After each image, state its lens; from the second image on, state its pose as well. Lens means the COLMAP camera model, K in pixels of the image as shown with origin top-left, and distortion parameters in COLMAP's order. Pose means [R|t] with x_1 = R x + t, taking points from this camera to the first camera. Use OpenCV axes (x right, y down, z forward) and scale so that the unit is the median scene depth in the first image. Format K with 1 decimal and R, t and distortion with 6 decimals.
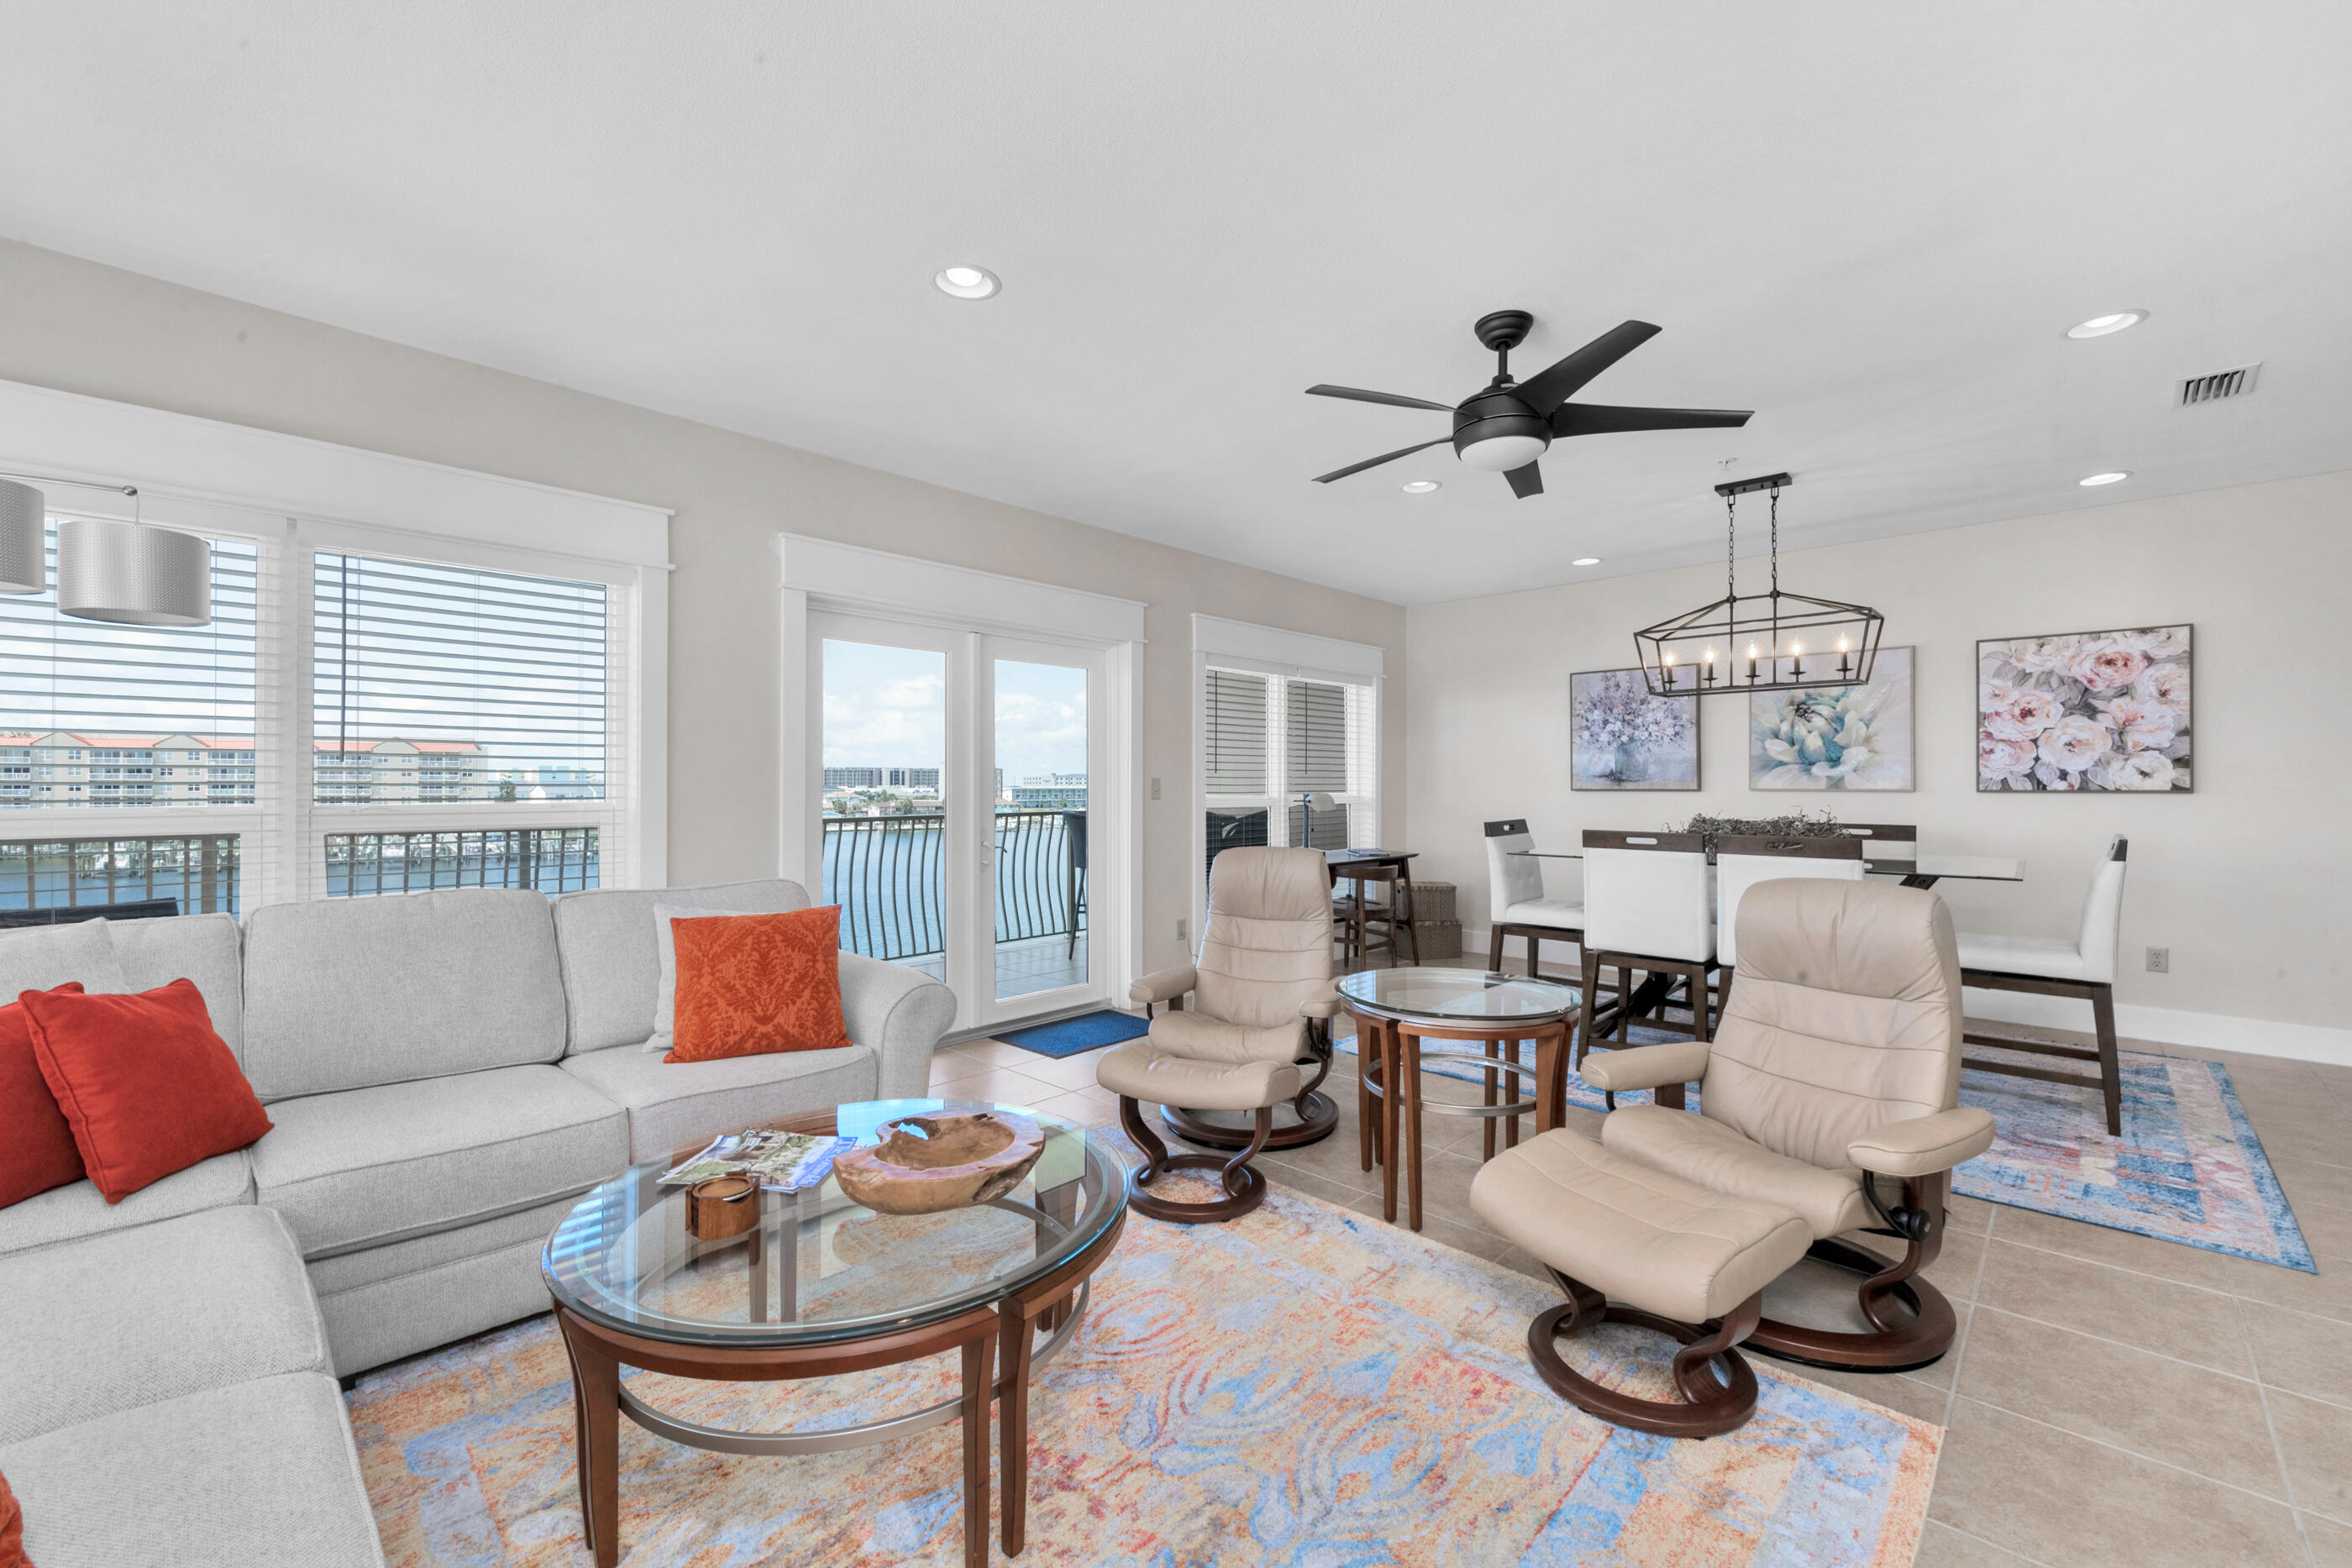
lens RADIAL K [[958.7, 0, 1185.7], [0, 958.7, 780.4], [0, 0, 1]] dist [0.001038, -0.003886]
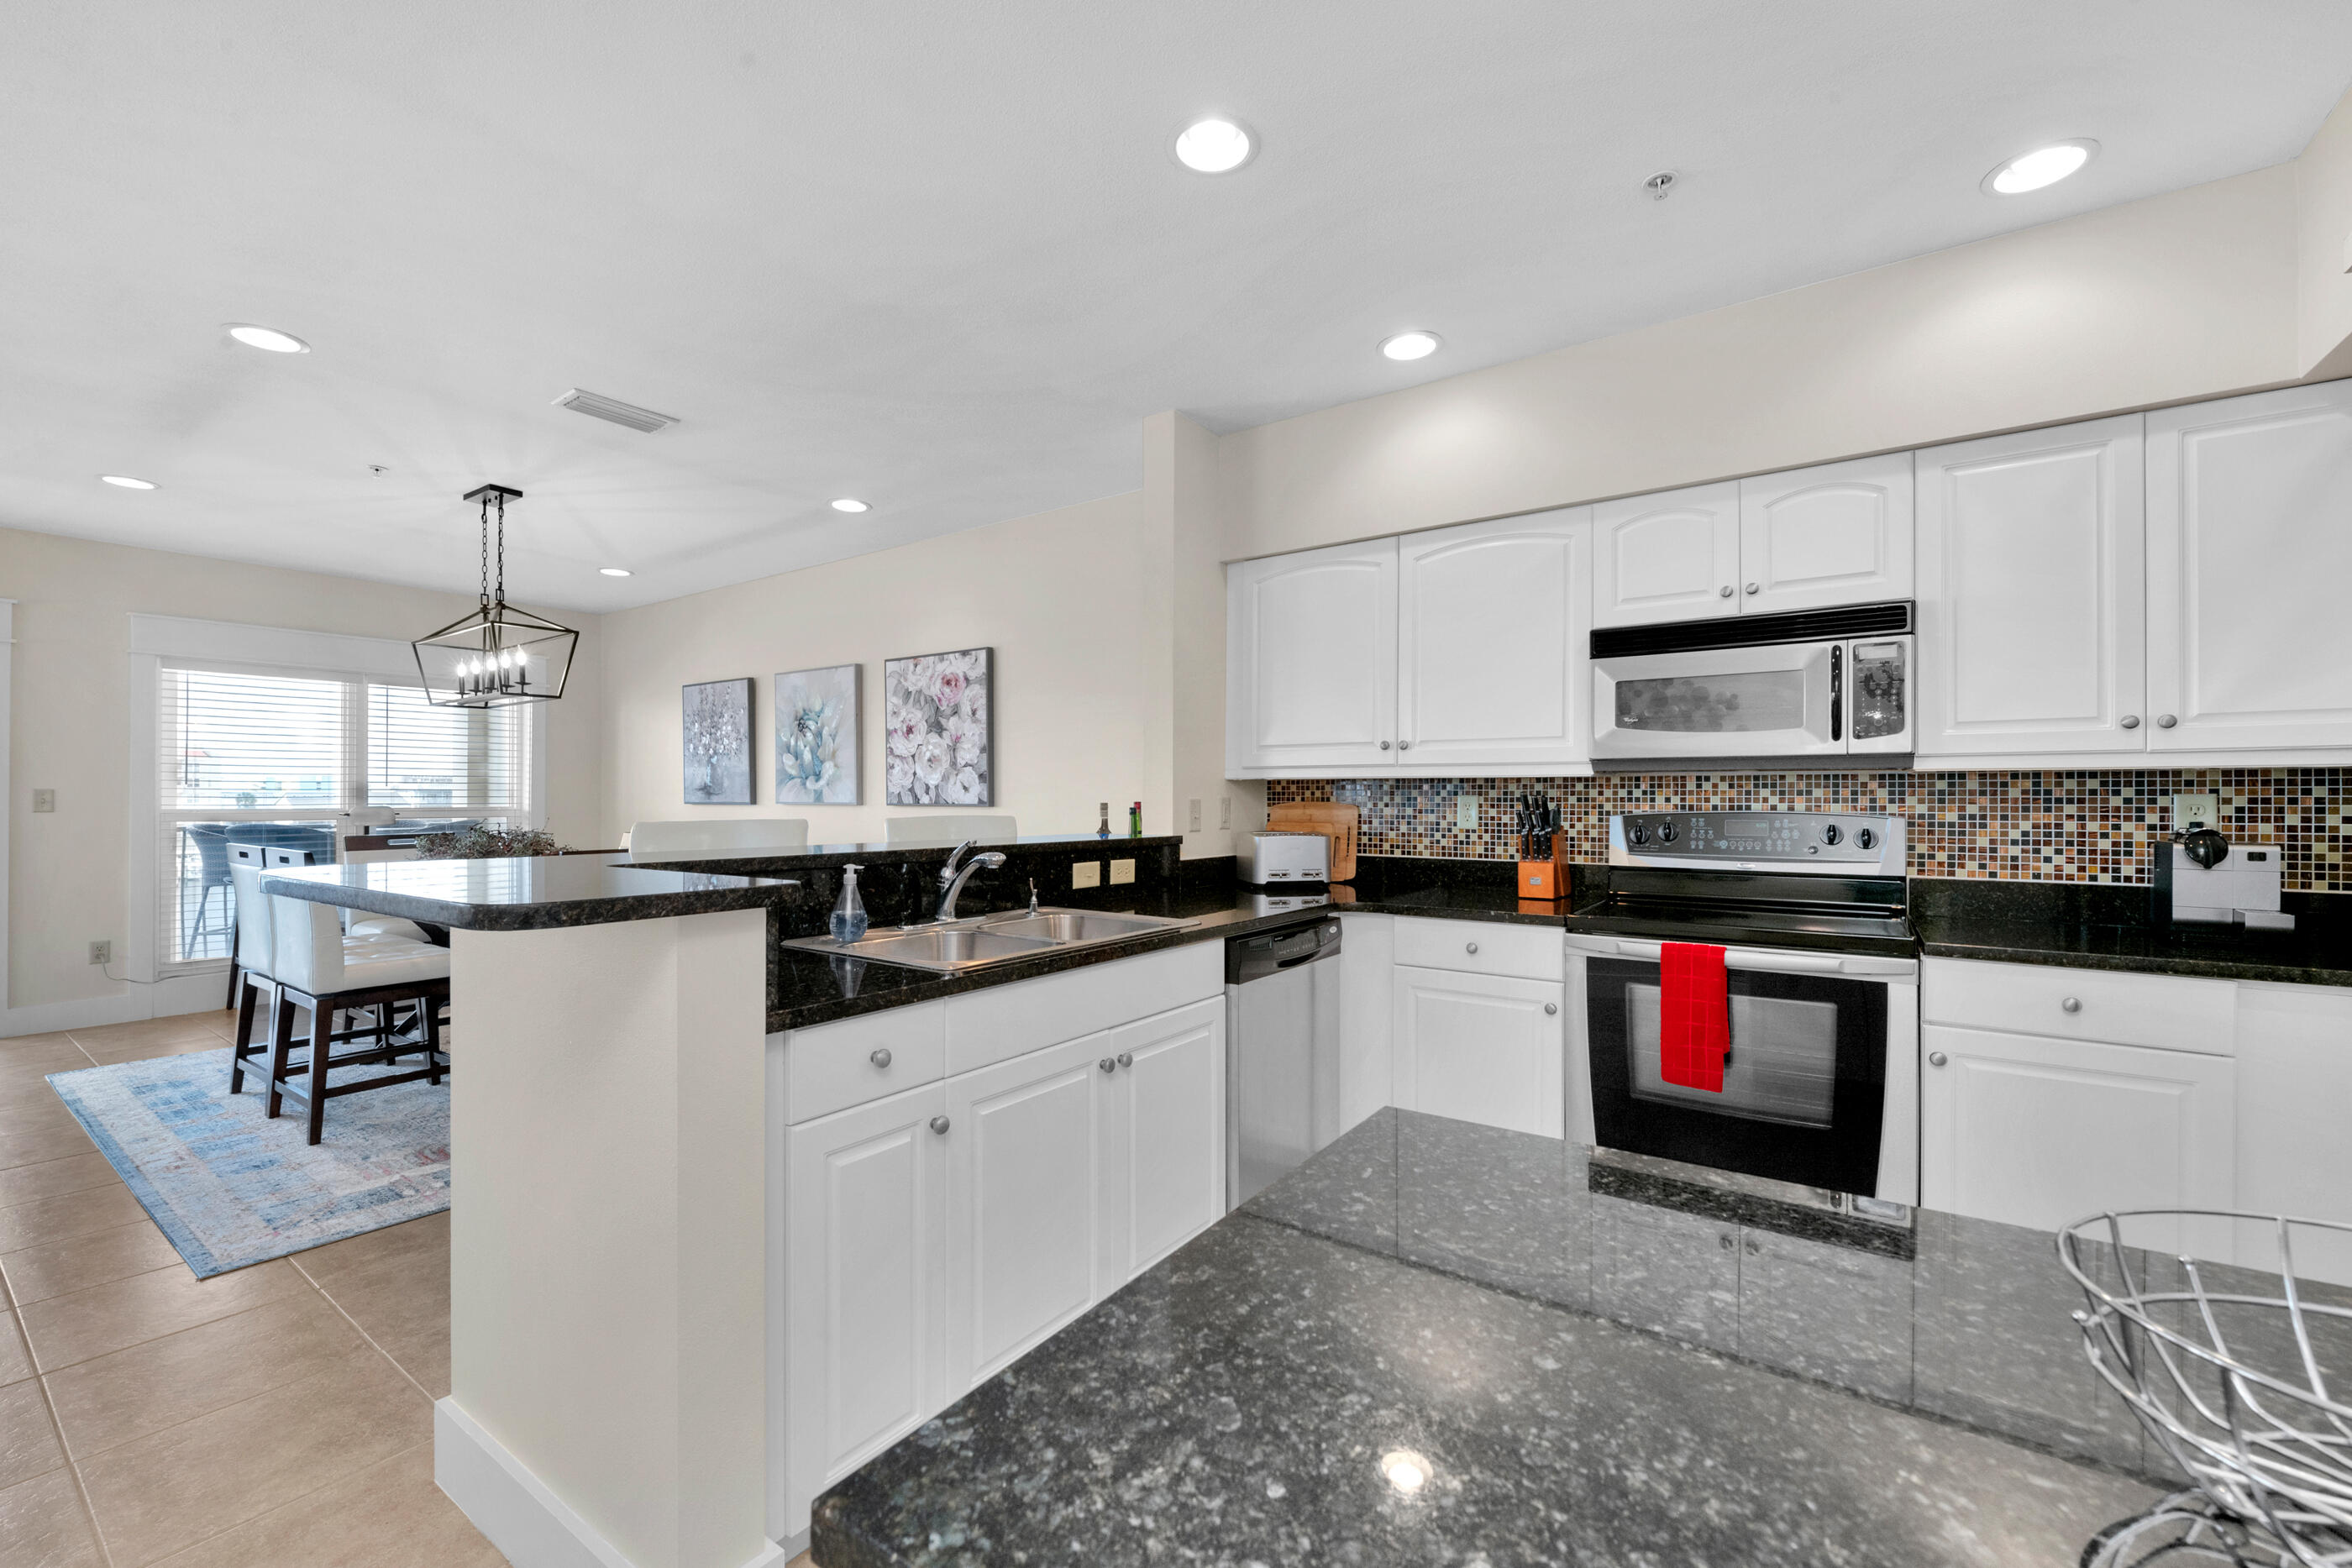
lens RADIAL K [[953.0, 0, 1197.5], [0, 953.0, 793.7], [0, 0, 1]] dist [-0.010201, -0.000250]
pose [[0.987449, 0.004698, 0.157868, 1.025227], [-0.004484, 0.999988, -0.001708, -0.000393], [-0.157874, 0.000979, 0.987459, -0.075900]]
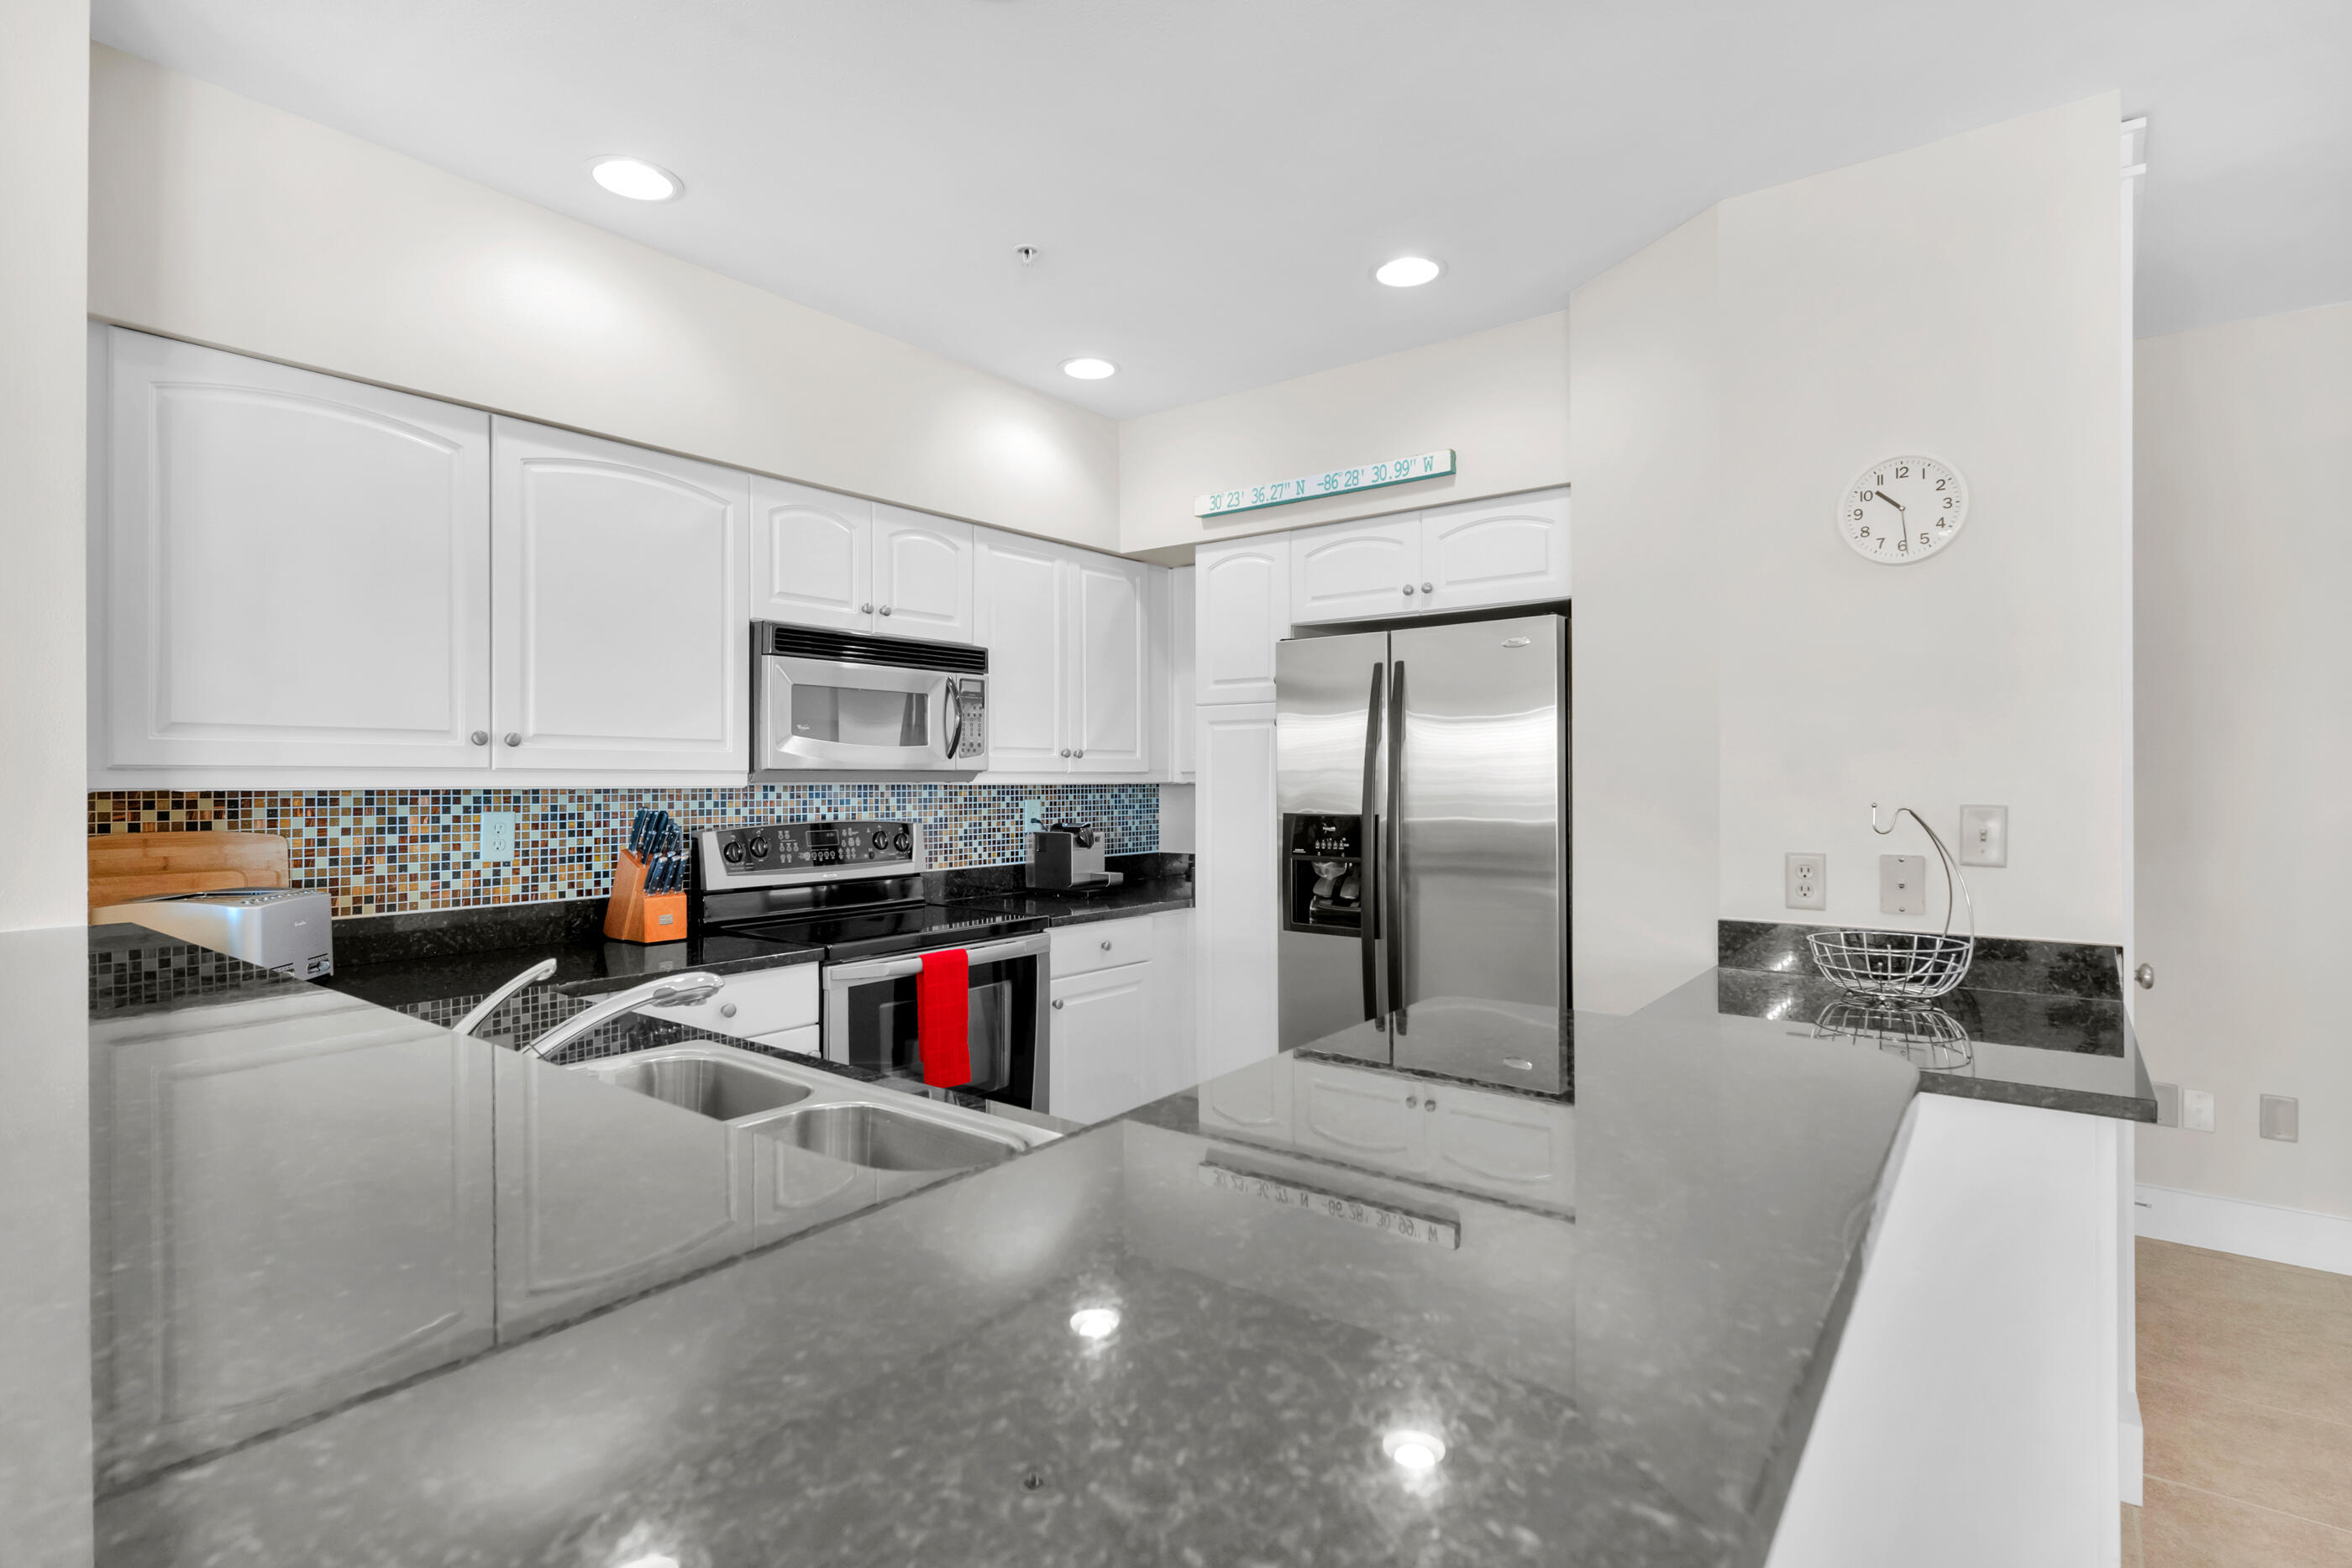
lens RADIAL K [[1112.4, 0, 1187.2], [0, 1112.4, 781.3], [0, 0, 1]] dist [-0.011072, -0.000326]
pose [[-0.102064, 0.000410, 0.994778, 0.743964], [-0.002482, 0.999997, -0.000666, -0.017202], [-0.994775, -0.002537, -0.102062, 0.294300]]
